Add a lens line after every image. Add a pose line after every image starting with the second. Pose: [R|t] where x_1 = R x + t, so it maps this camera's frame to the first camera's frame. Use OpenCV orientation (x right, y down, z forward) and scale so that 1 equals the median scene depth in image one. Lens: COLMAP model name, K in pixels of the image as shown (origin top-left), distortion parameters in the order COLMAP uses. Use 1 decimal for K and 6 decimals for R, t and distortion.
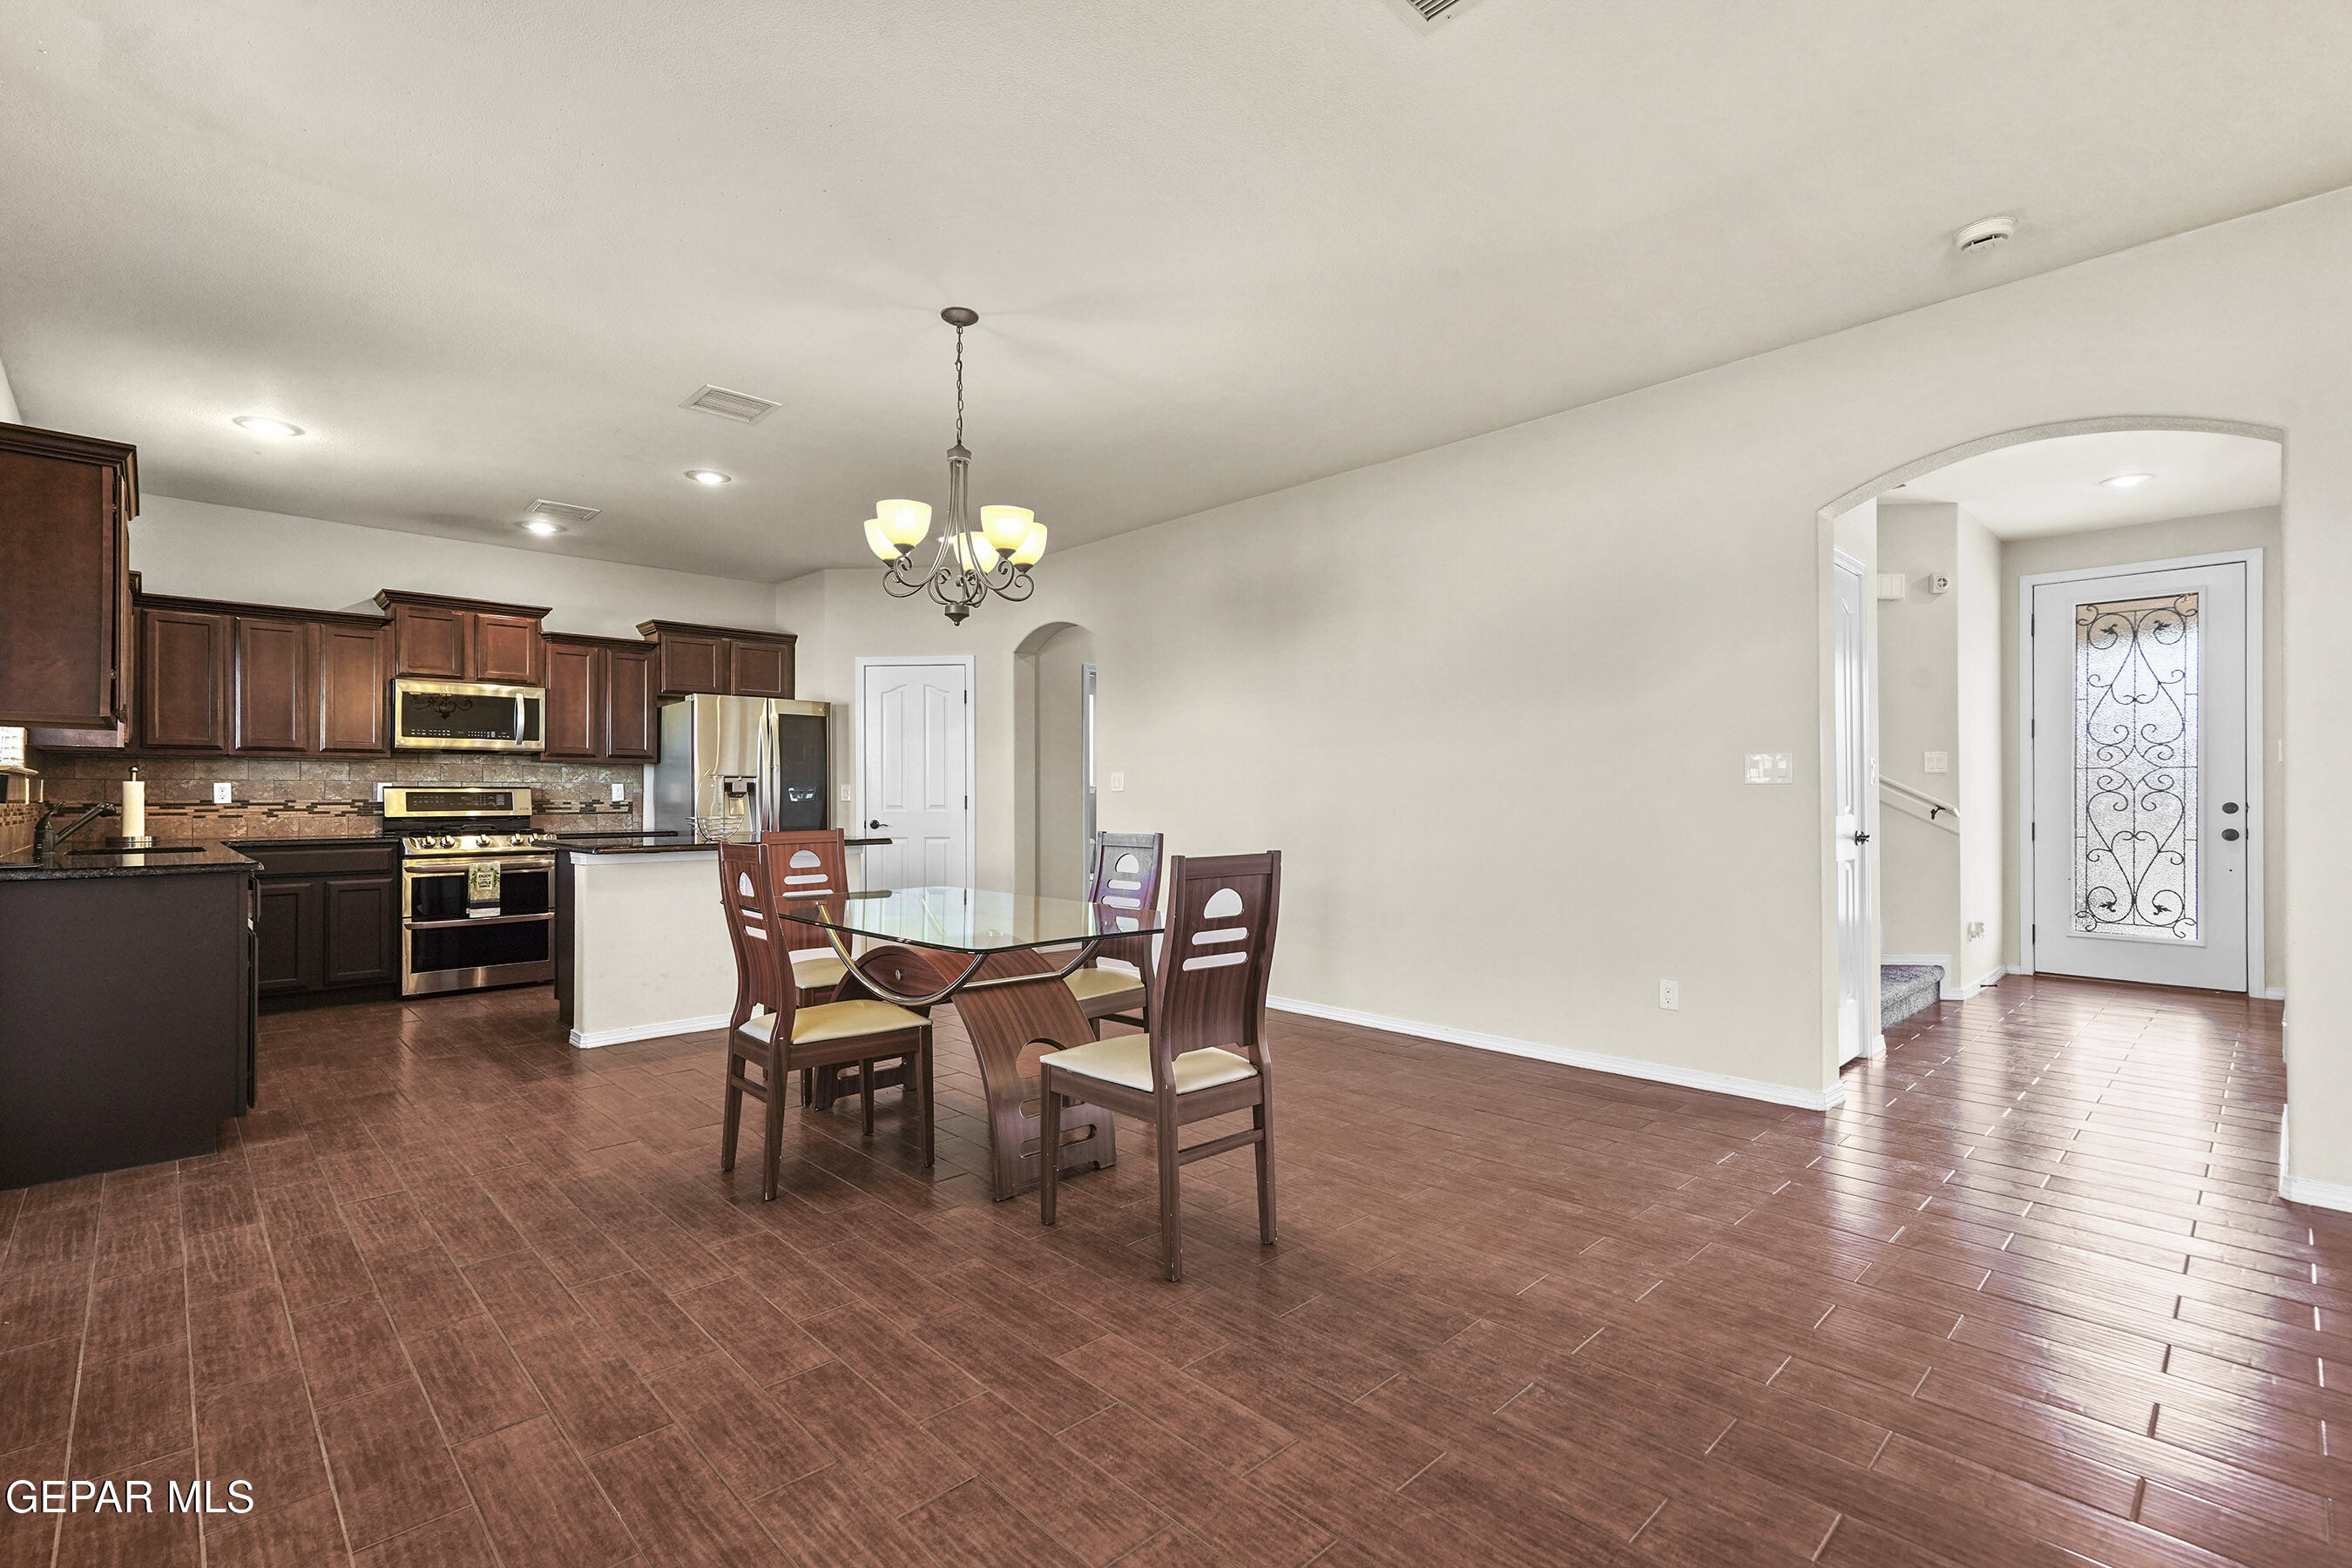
lens RADIAL K [[1054.3, 0, 1162.0], [0, 1054.3, 785.3], [0, 0, 1]] dist [0.010918, 0.002828]
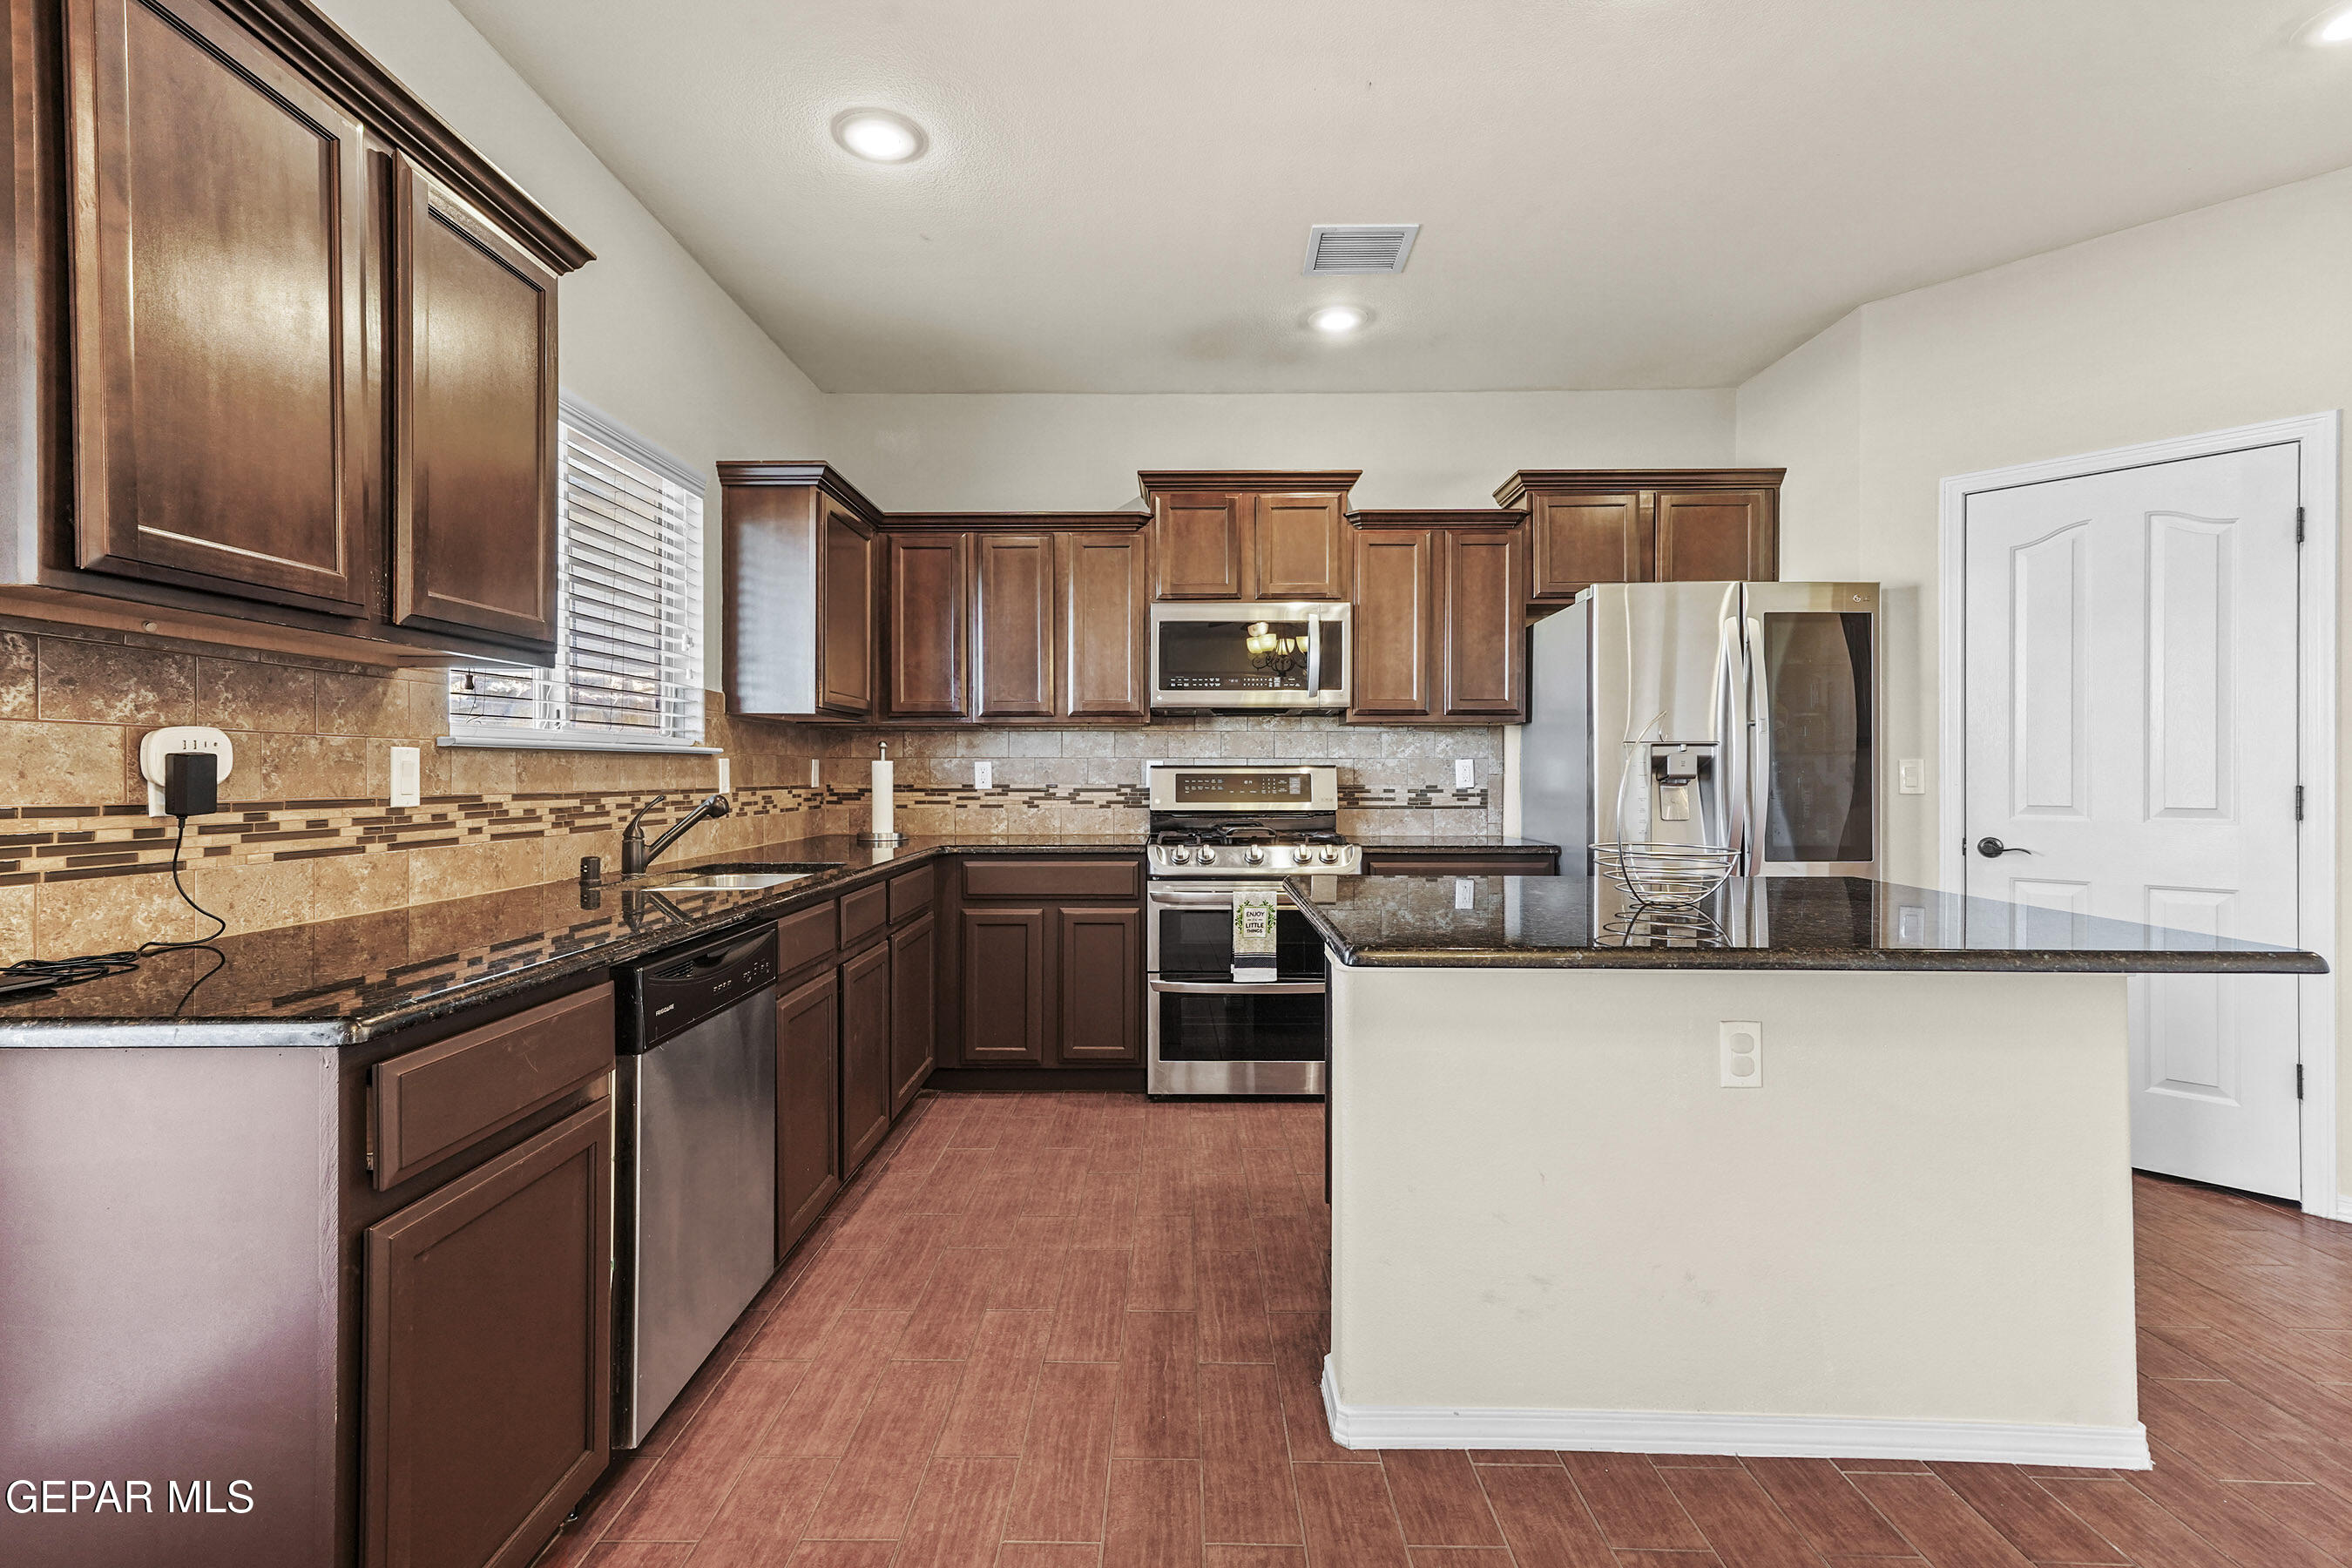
lens RADIAL K [[1054.3, 0, 1171.5], [0, 1054.3, 777.9], [0, 0, 1]] dist [0.010918, 0.002828]
pose [[0.714928, 0.008470, -0.699147, -0.253486], [0.007499, 0.999776, 0.019780, -0.004502], [0.699158, -0.019385, 0.714704, 0.539376]]
